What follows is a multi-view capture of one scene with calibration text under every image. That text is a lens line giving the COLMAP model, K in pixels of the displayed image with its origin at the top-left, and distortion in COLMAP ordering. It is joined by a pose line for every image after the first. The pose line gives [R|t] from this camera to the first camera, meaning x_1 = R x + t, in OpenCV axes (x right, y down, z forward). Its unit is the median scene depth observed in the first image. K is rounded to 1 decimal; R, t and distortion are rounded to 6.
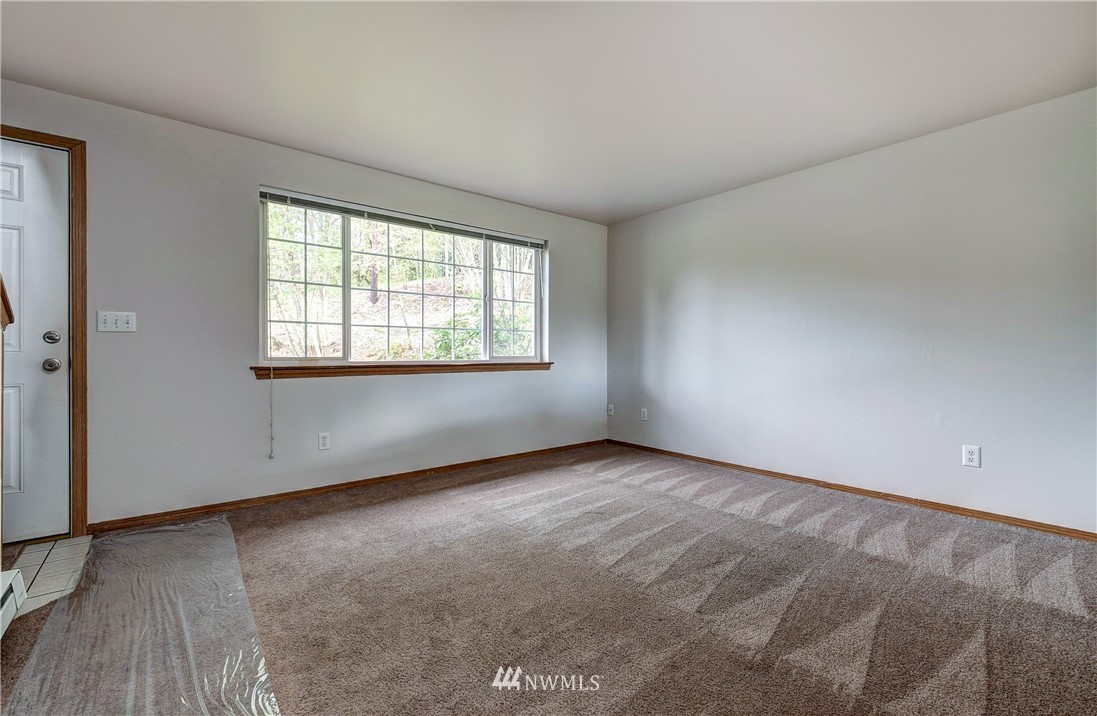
lens RADIAL K [[470.7, 0, 539.9], [0, 470.7, 354.9], [0, 0, 1]] dist [0.008745, -0.003775]
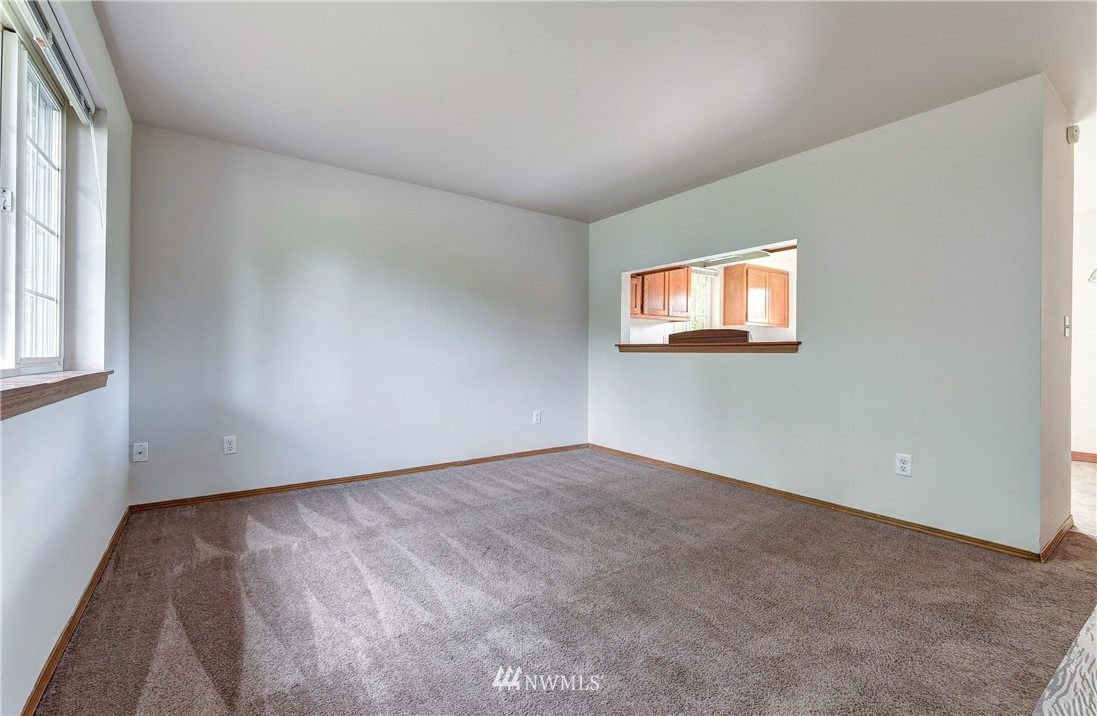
lens RADIAL K [[470.7, 0, 540.1], [0, 470.7, 360.4], [0, 0, 1]] dist [0.008745, -0.003775]
pose [[0.062220, -0.010950, 0.998002, -0.617493], [-0.000410, 0.999939, 0.010996, -0.000117], [-0.998062, -0.001093, 0.062212, 0.777131]]
